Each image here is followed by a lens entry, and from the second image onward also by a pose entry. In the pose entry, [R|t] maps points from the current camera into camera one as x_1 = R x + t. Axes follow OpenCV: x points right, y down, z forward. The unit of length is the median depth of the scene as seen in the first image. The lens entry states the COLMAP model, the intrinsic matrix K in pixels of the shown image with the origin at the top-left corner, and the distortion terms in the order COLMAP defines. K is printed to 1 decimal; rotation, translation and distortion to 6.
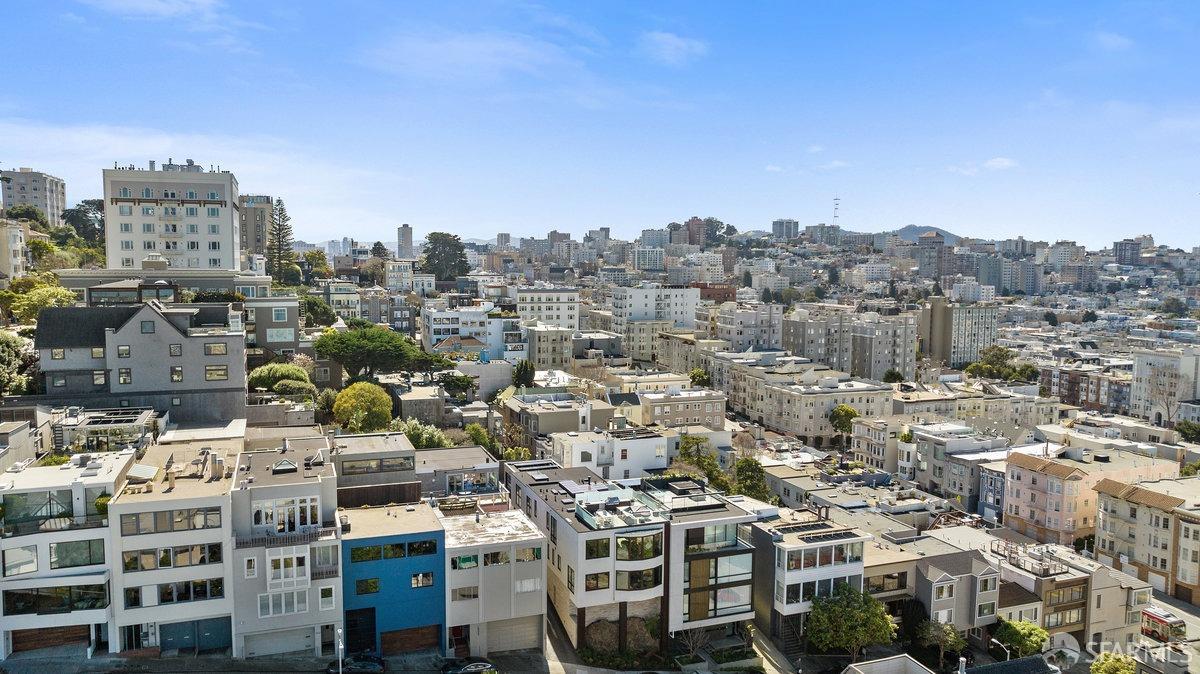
lens RADIAL K [[894.8, 0, 602.1], [0, 894.8, 340.3], [0, 0, 1]] dist [-0.030334, 0.024736]
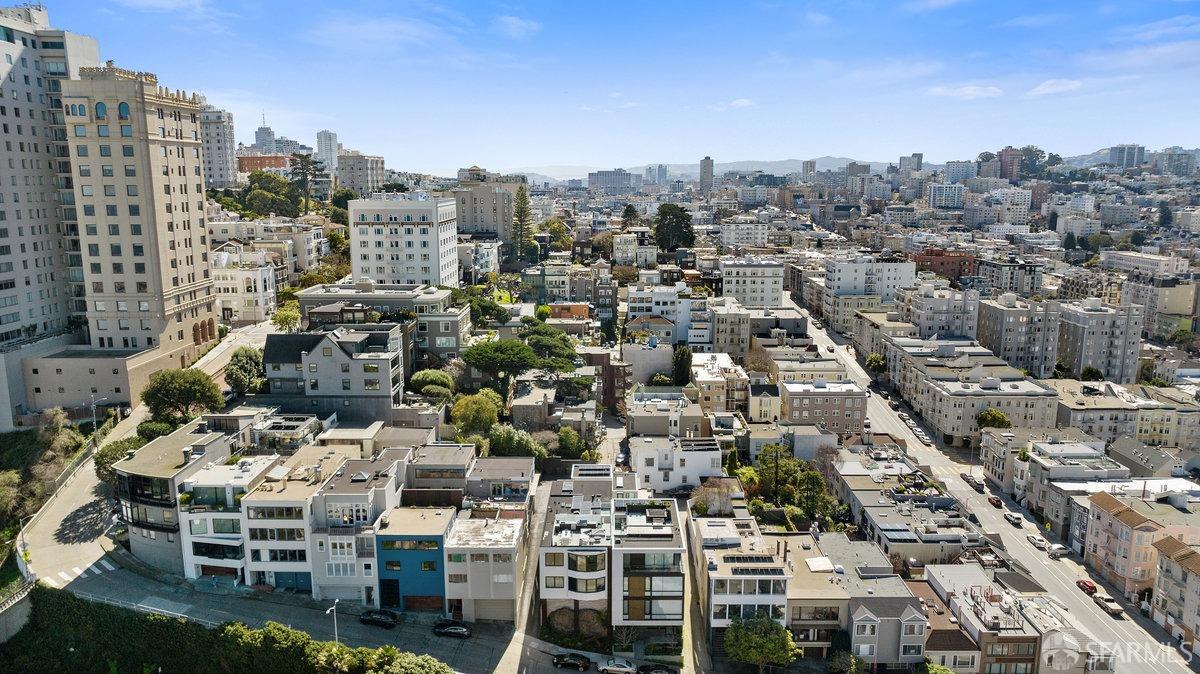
lens RADIAL K [[894.8, 0, 599.7], [0, 894.8, 335.6], [0, 0, 1]] dist [-0.030334, 0.024736]
pose [[0.927121, 0.060519, -0.369843, 0.429048], [-0.023351, 0.994286, 0.104165, -0.200062], [0.374034, -0.087938, 0.923237, -0.170189]]
